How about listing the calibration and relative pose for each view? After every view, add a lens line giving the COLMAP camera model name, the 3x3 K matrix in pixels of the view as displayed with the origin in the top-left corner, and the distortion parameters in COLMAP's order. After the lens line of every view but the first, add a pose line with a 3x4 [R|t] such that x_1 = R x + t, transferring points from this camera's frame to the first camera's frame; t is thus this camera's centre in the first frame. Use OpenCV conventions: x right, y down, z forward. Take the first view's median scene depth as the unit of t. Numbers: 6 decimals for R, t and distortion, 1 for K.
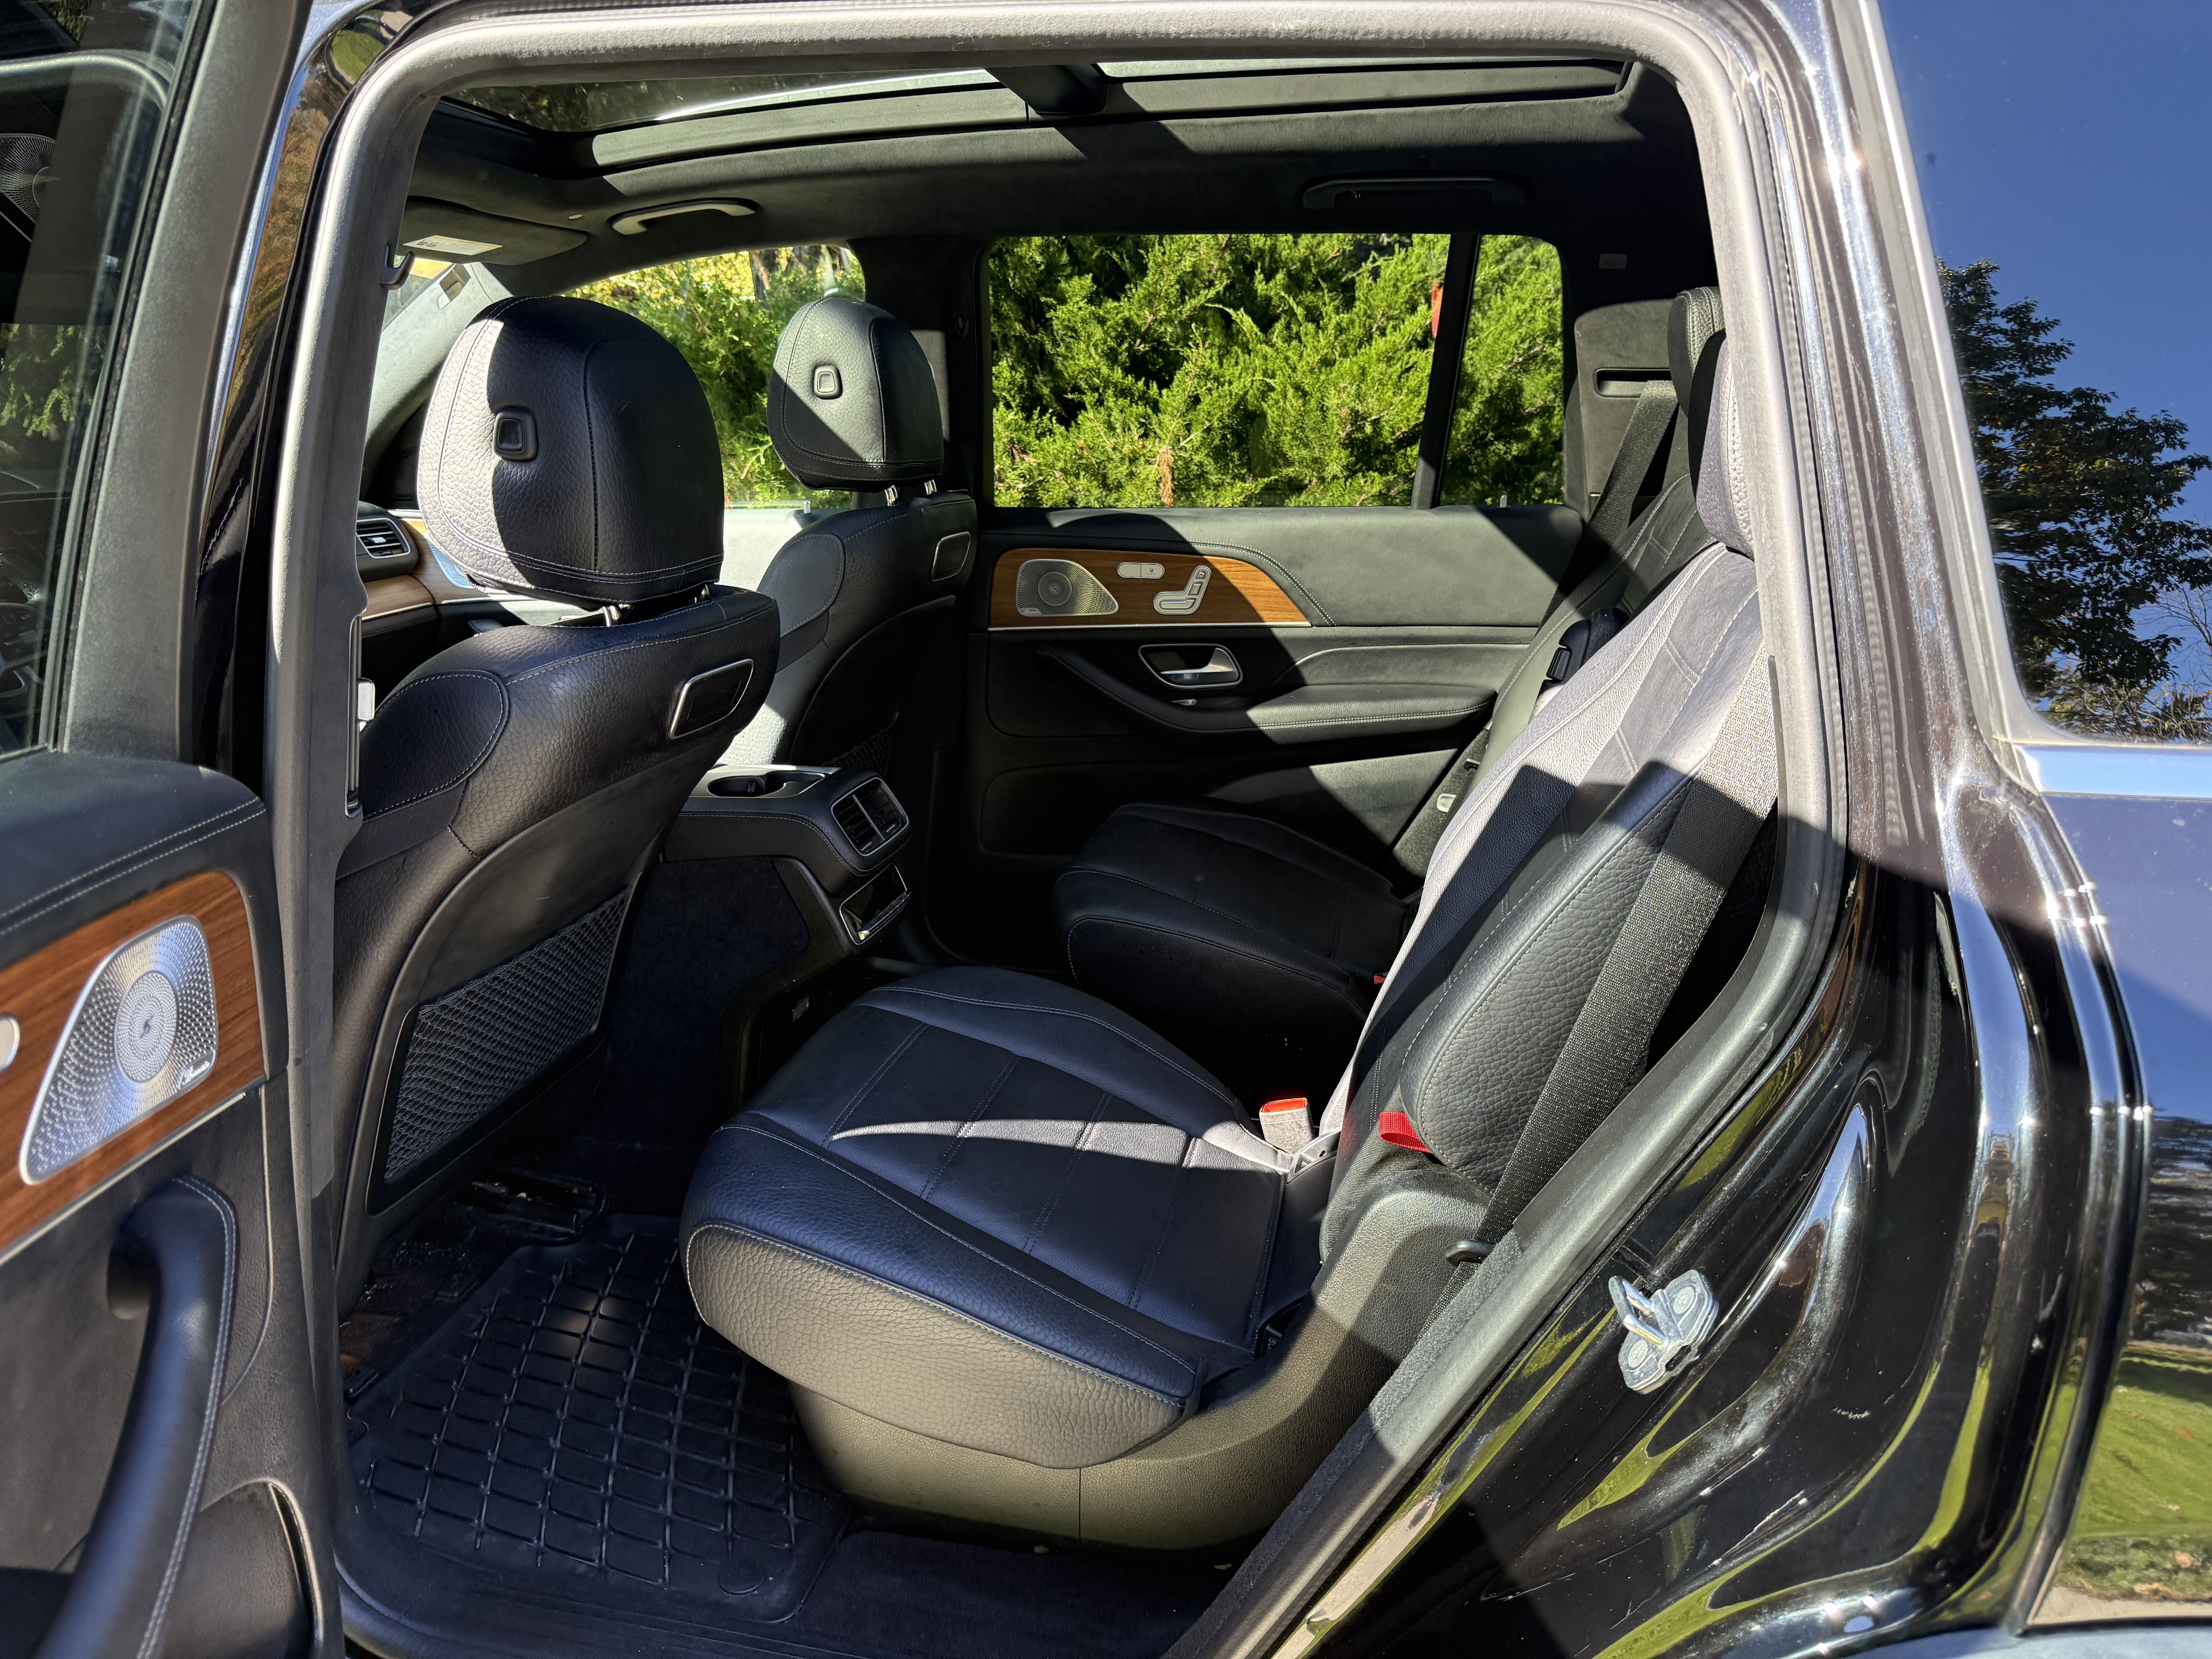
lens RADIAL K [[1596.0, 0, 1106.0], [0, 1596.0, 829.5], [0, 0, 1]] dist [-0.005559, -0.005880]
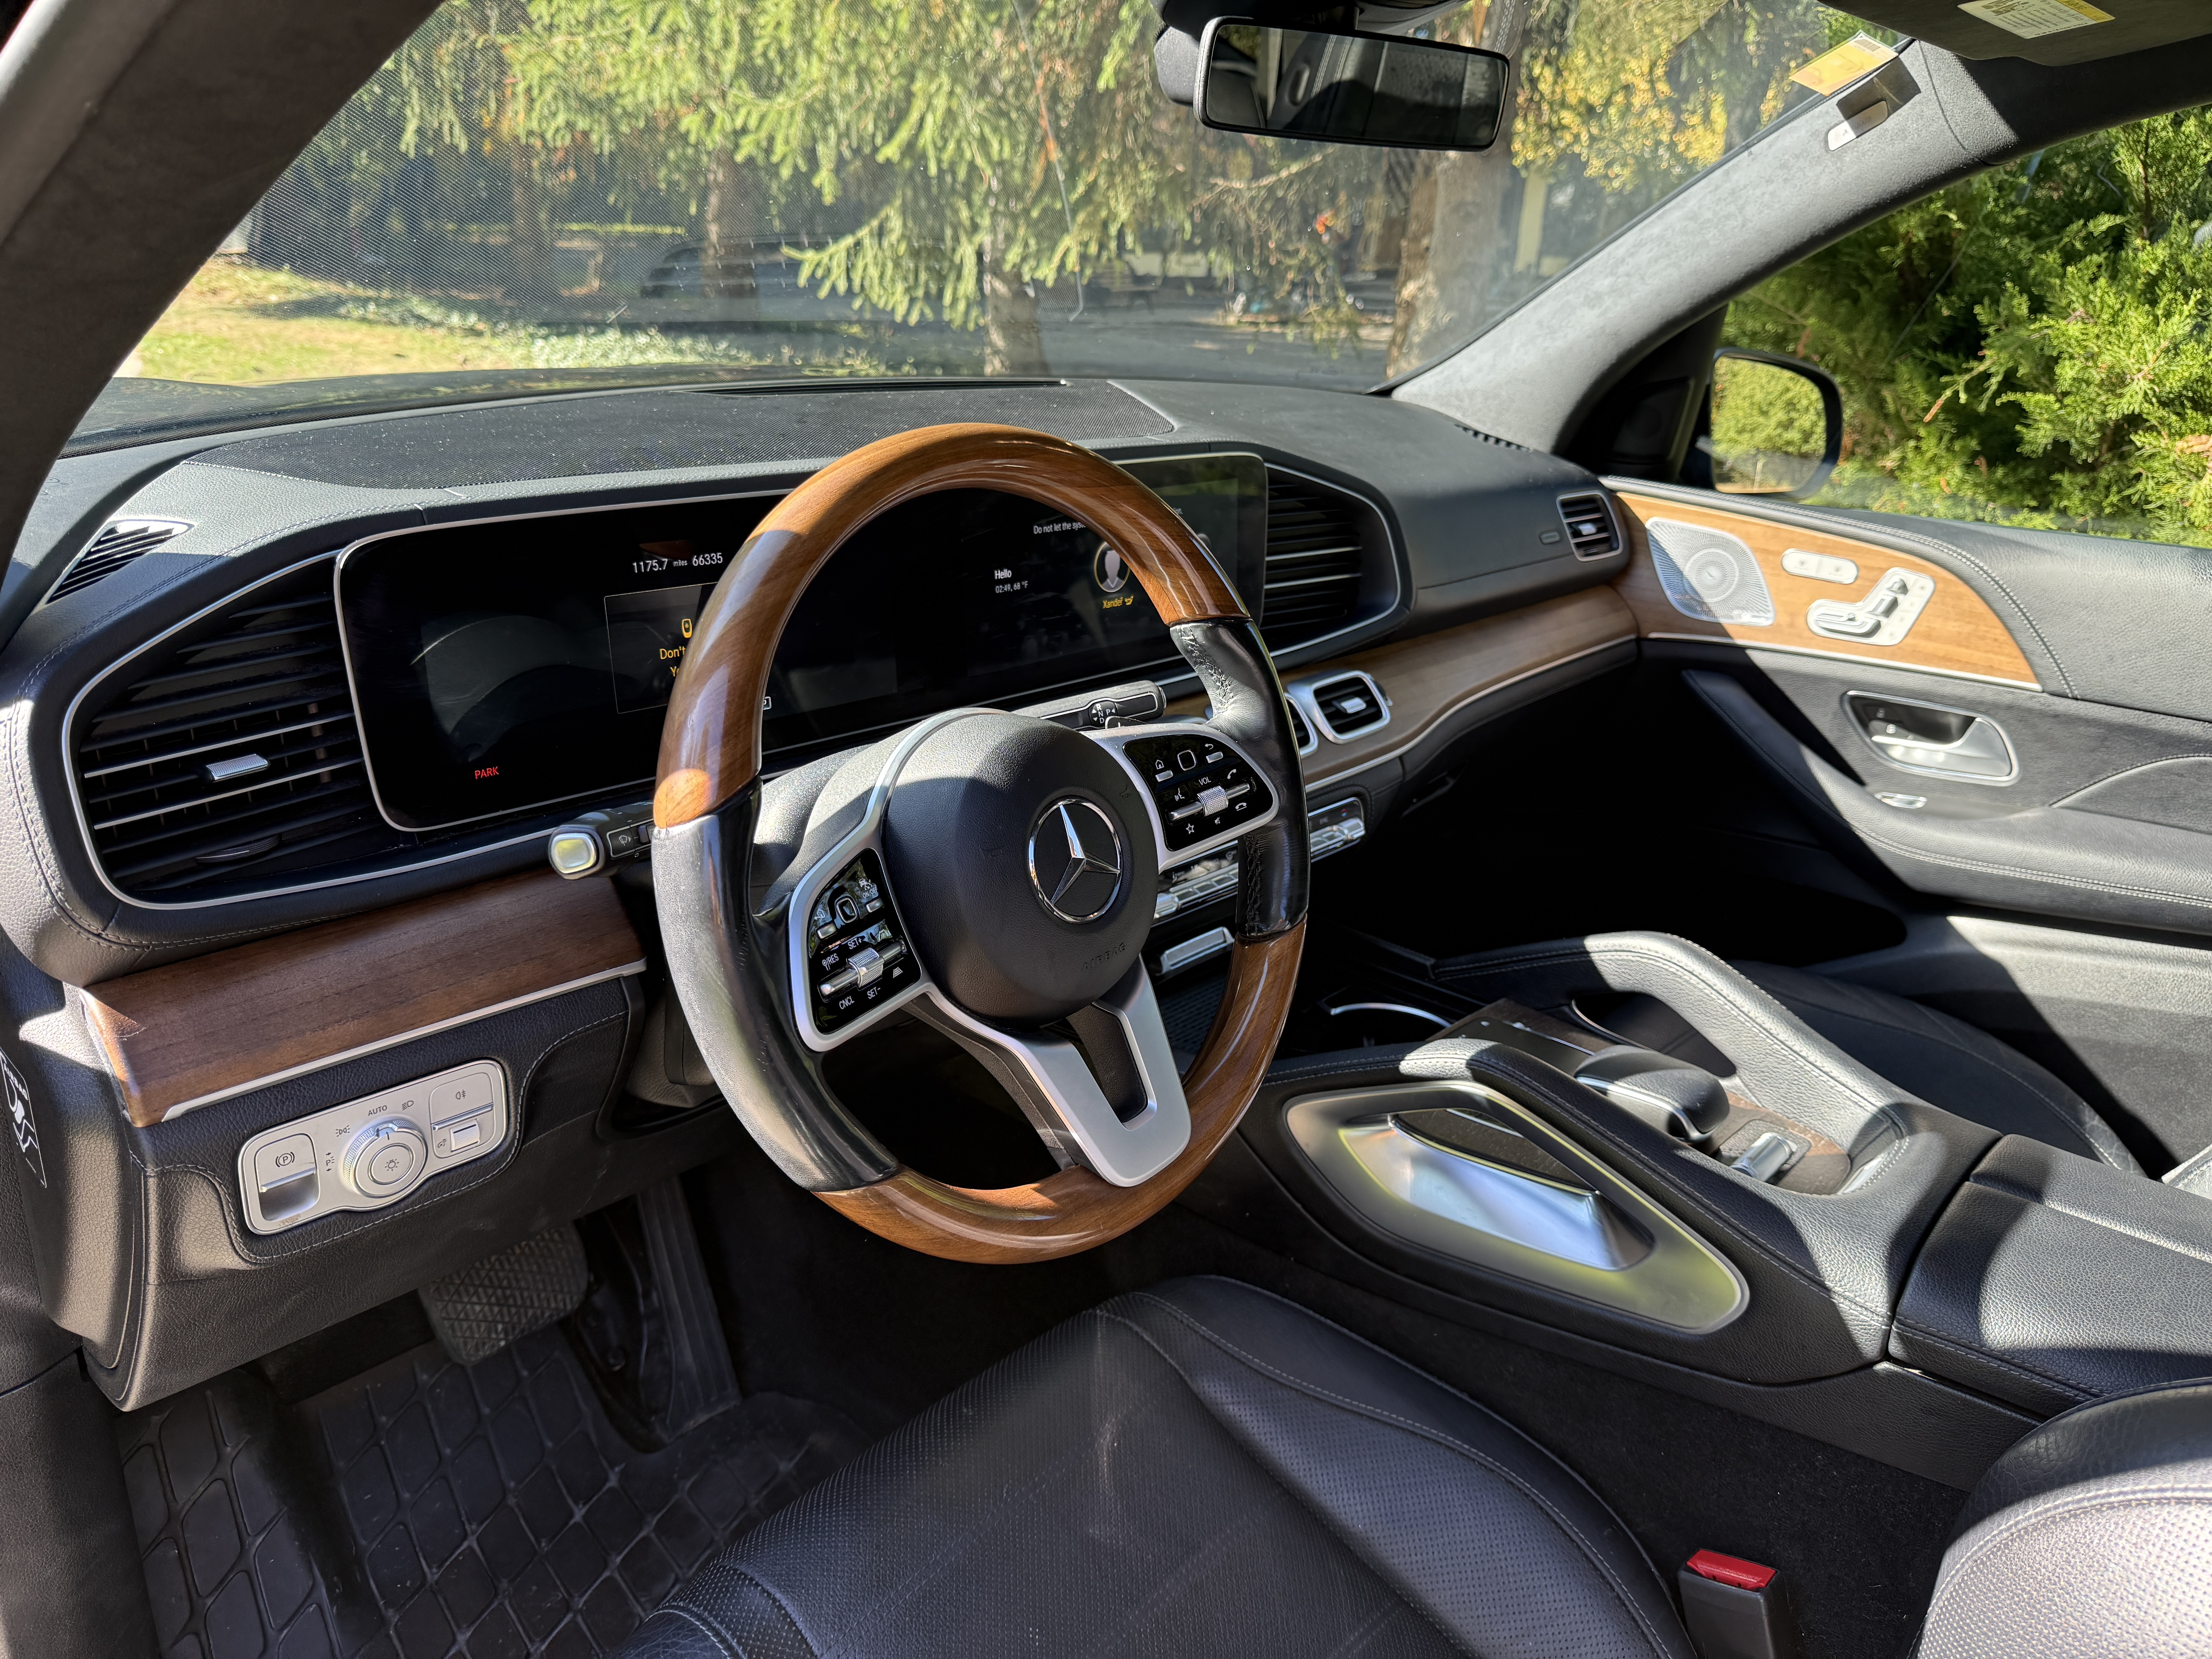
lens RADIAL K [[1596.0, 0, 1106.0], [0, 1596.0, 829.5], [0, 0, 1]] dist [-0.005559, -0.005880]
pose [[0.867142, 0.212516, -0.450446, -0.306704], [-0.178273, 0.976915, 0.117709, -0.104286], [0.465062, -0.021768, 0.885010, 0.349397]]
